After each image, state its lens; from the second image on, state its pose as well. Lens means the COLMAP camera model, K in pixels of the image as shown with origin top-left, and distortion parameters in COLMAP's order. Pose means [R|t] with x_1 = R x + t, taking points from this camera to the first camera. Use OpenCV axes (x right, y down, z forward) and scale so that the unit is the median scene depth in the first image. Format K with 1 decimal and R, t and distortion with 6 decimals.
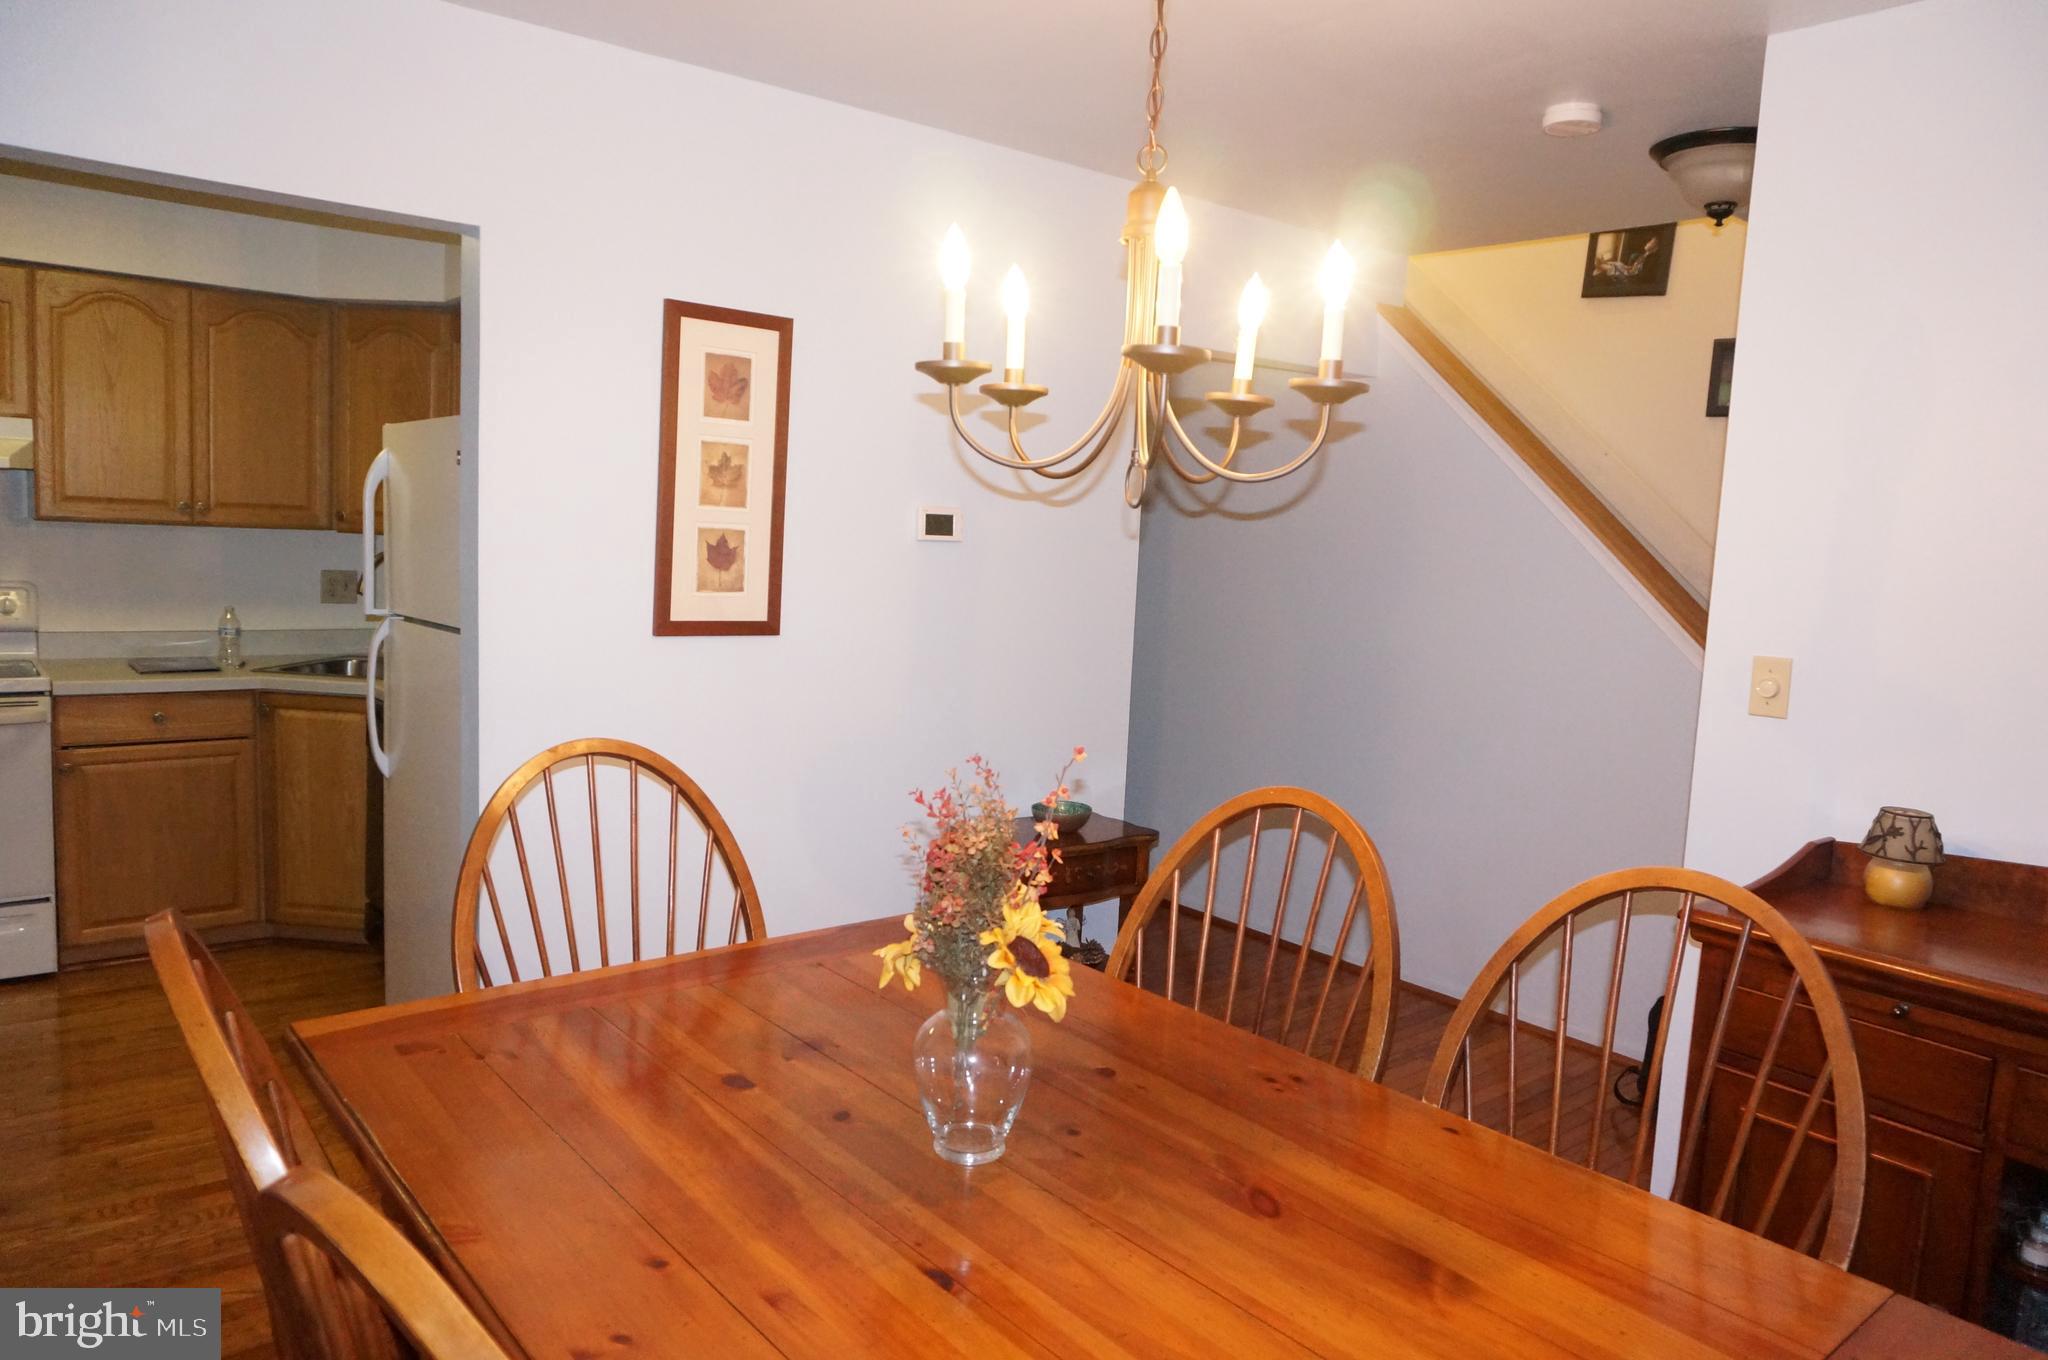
lens RADIAL K [[1361.3, 0, 1034.2], [0, 1361.3, 669.1], [0, 0, 1]] dist [-0.045897, 0.026659]
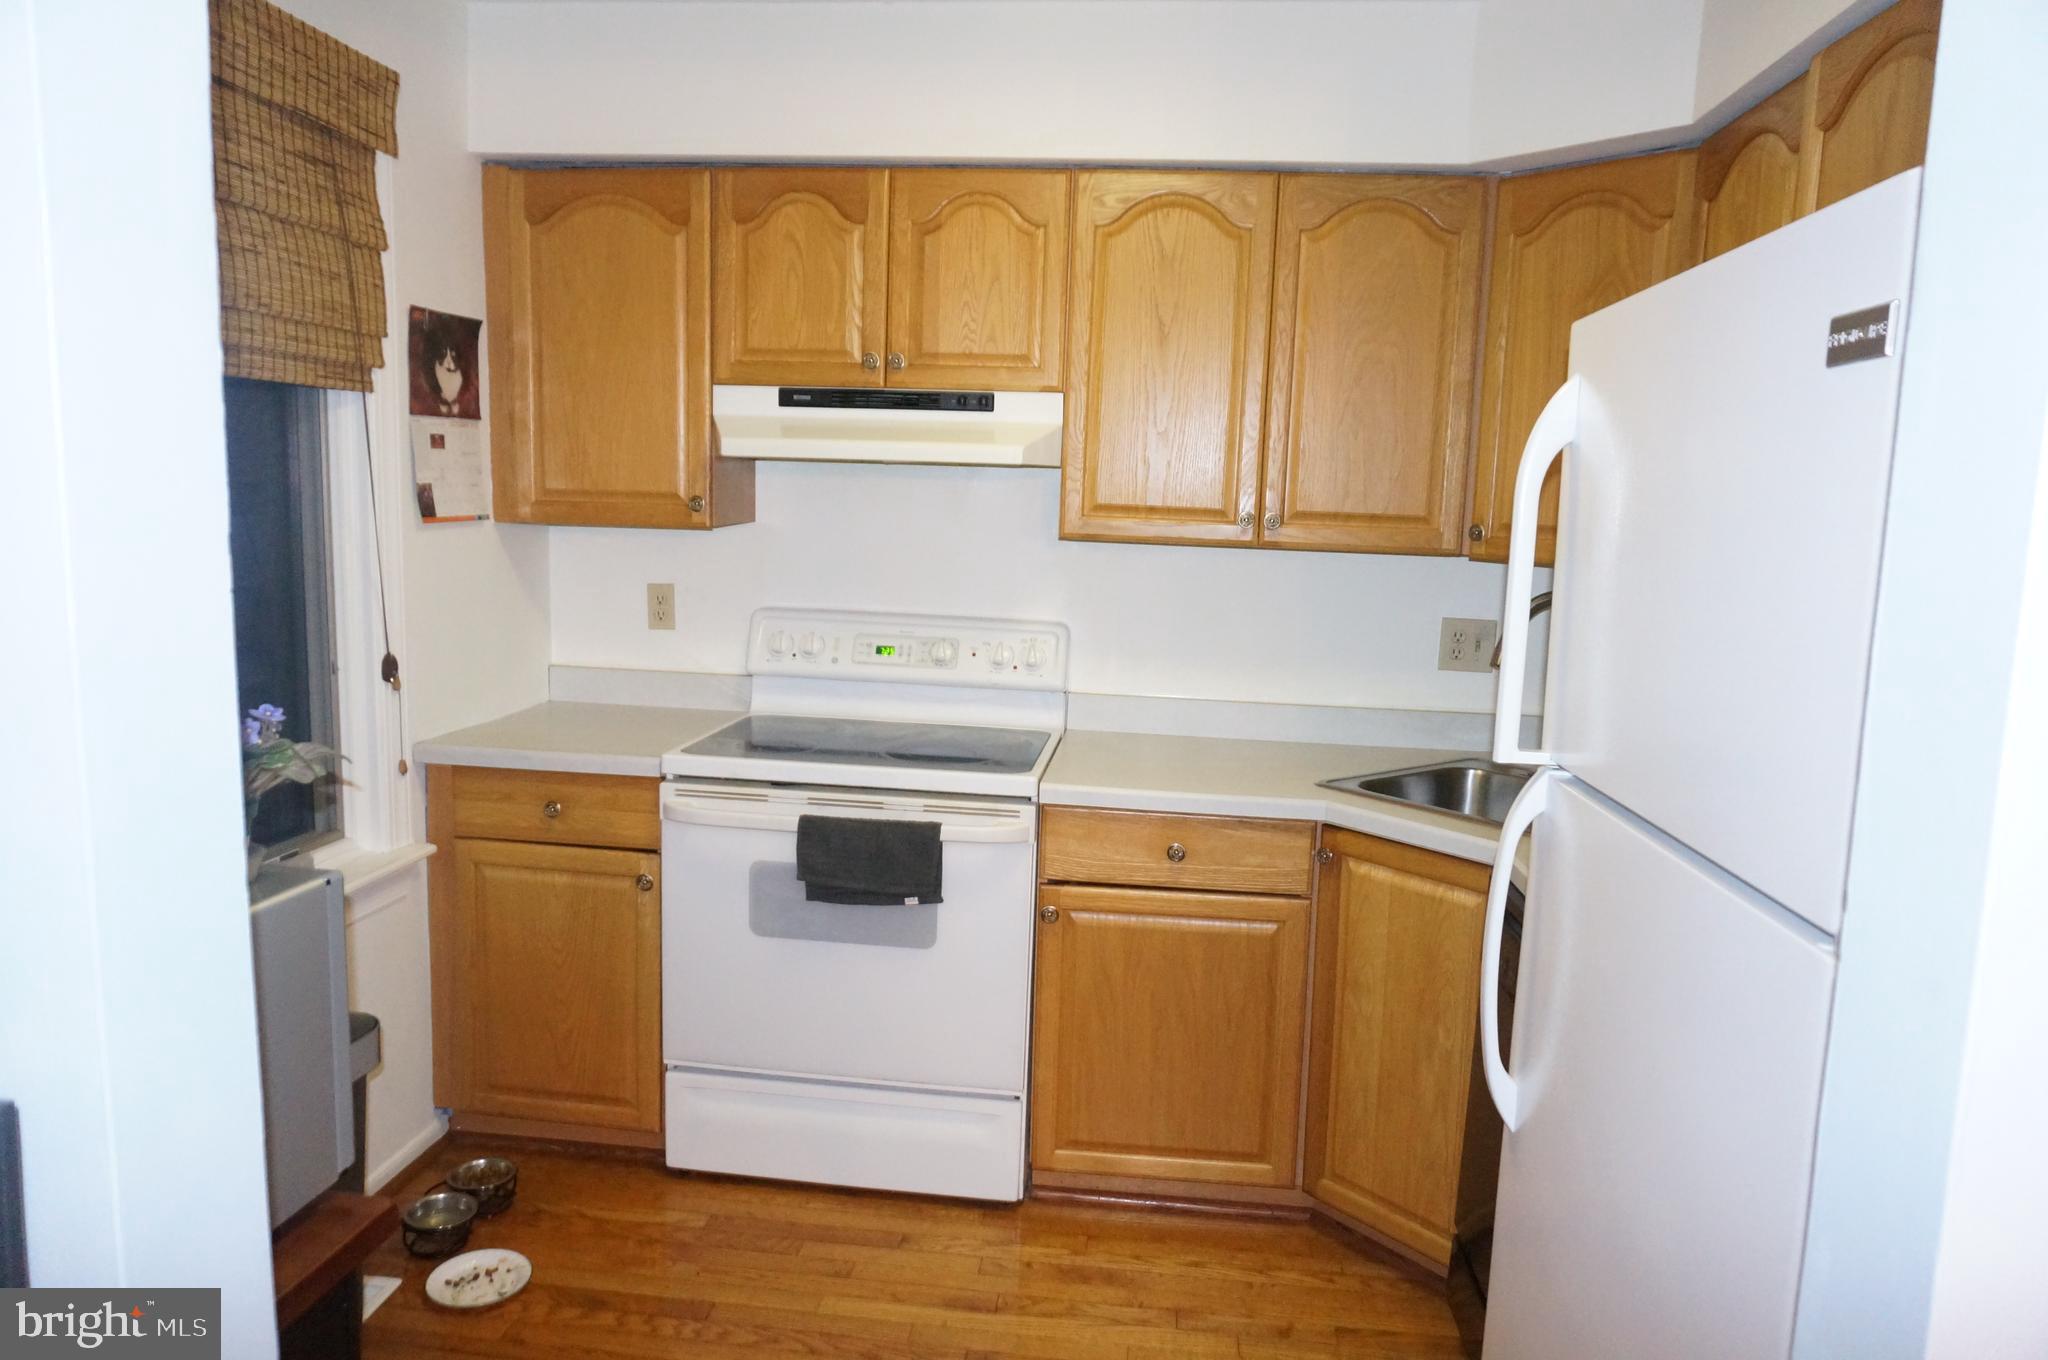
lens RADIAL K [[1361.3, 0, 1025.9], [0, 1361.3, 684.2], [0, 0, 1]] dist [-0.045897, 0.026659]
pose [[0.693579, 0.074341, -0.716534, -0.241795], [-0.075610, 0.996679, 0.030219, -0.055484], [0.716401, 0.033218, 0.696897, 0.487521]]
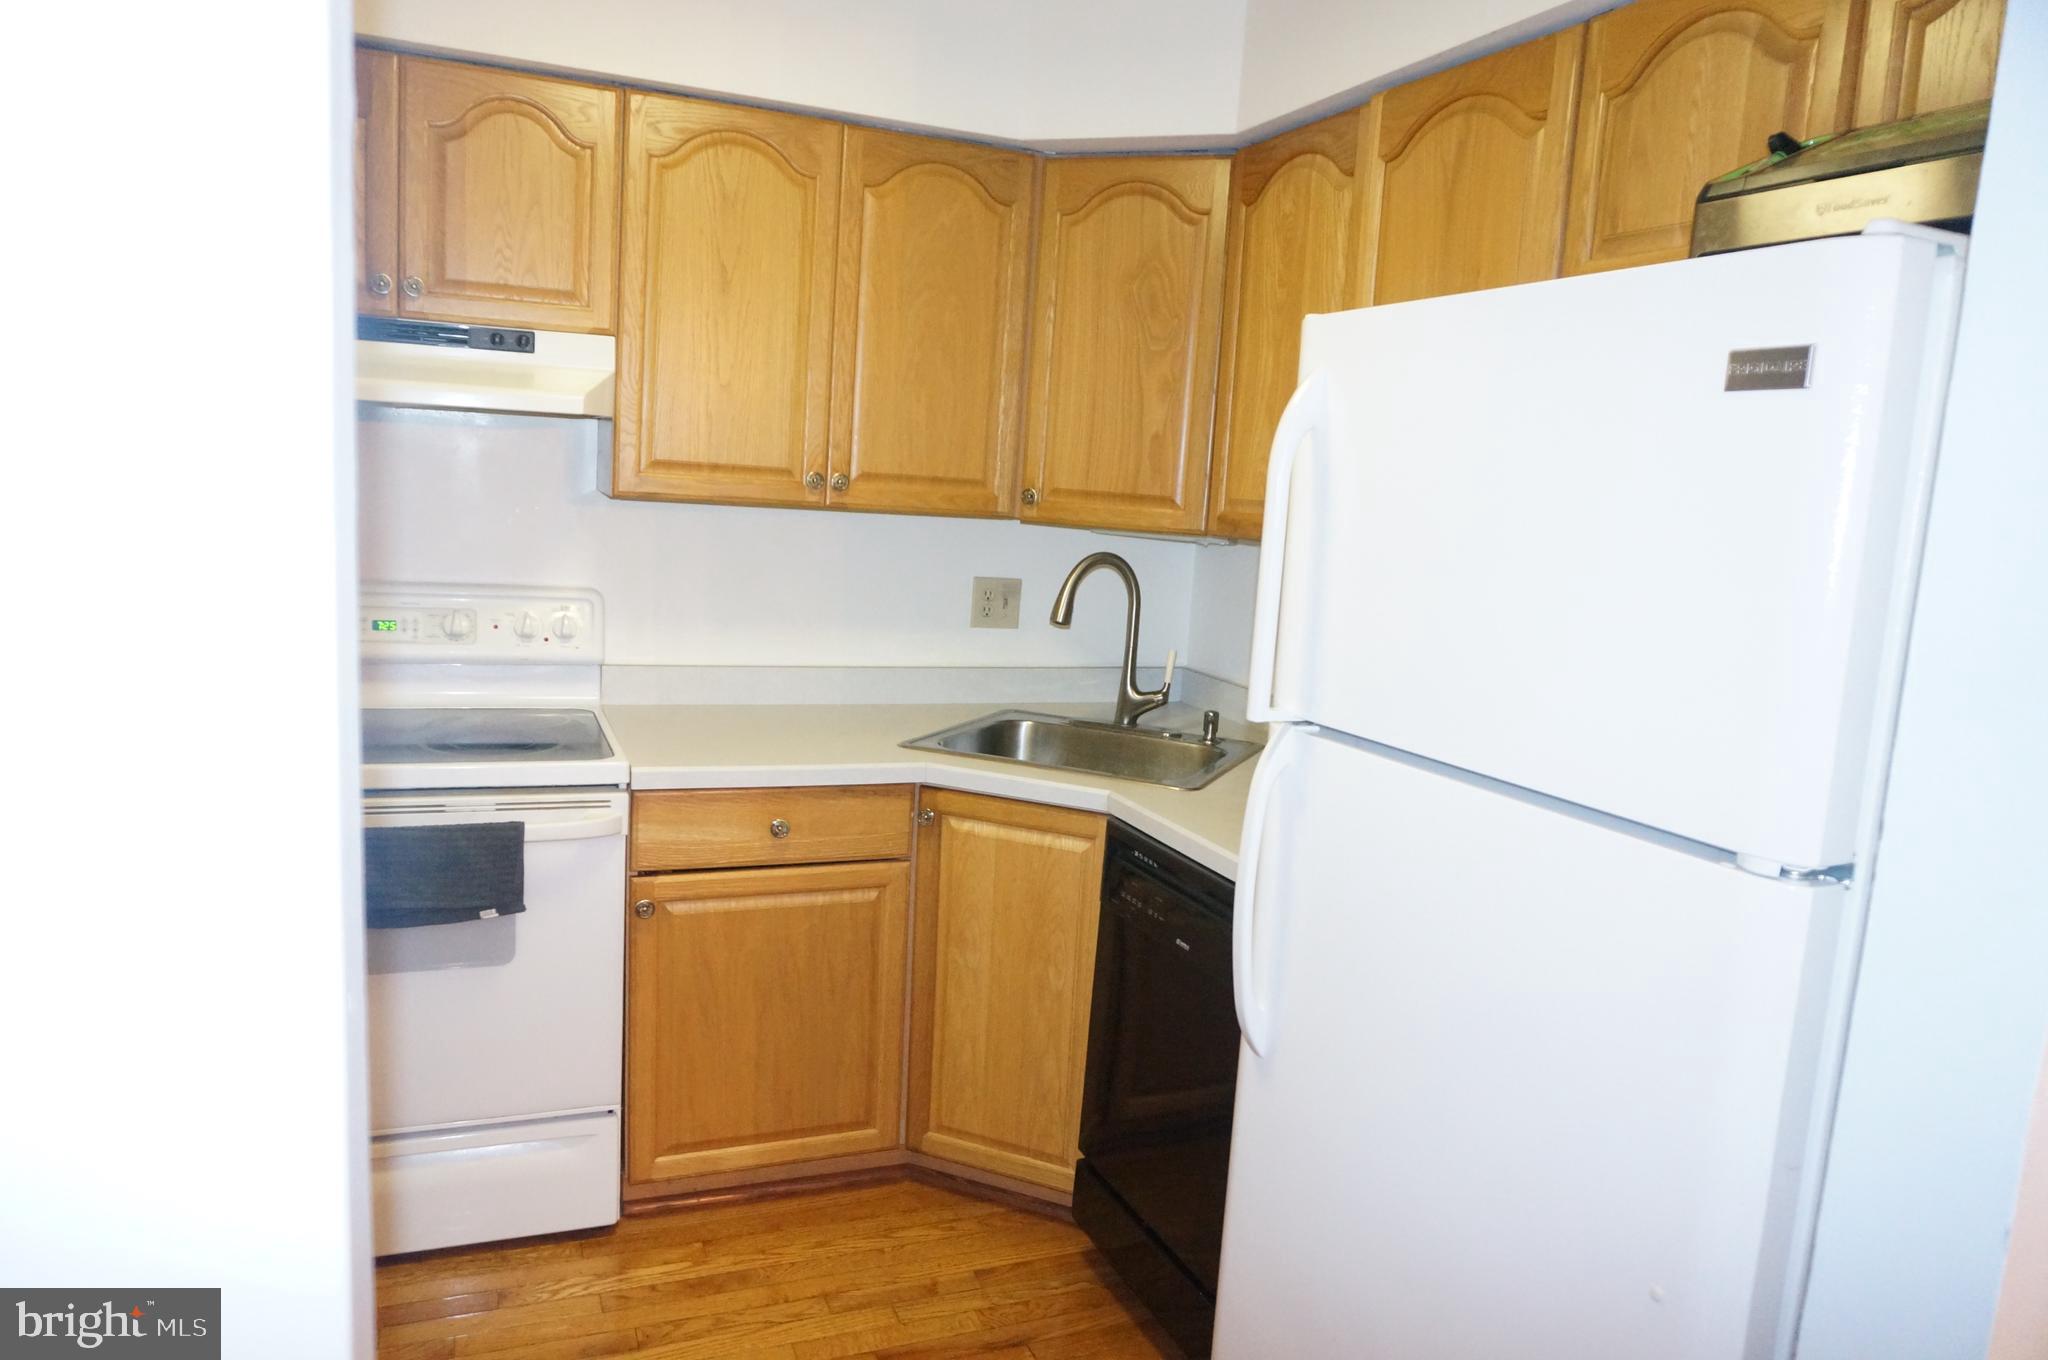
lens RADIAL K [[1361.3, 0, 1029.2], [0, 1361.3, 677.4], [0, 0, 1]] dist [-0.045897, 0.026659]
pose [[0.953625, 0.054751, -0.295975, -0.356869], [-0.047439, 0.998367, 0.031835, -0.055444], [0.297235, -0.016318, 0.954665, 0.436883]]
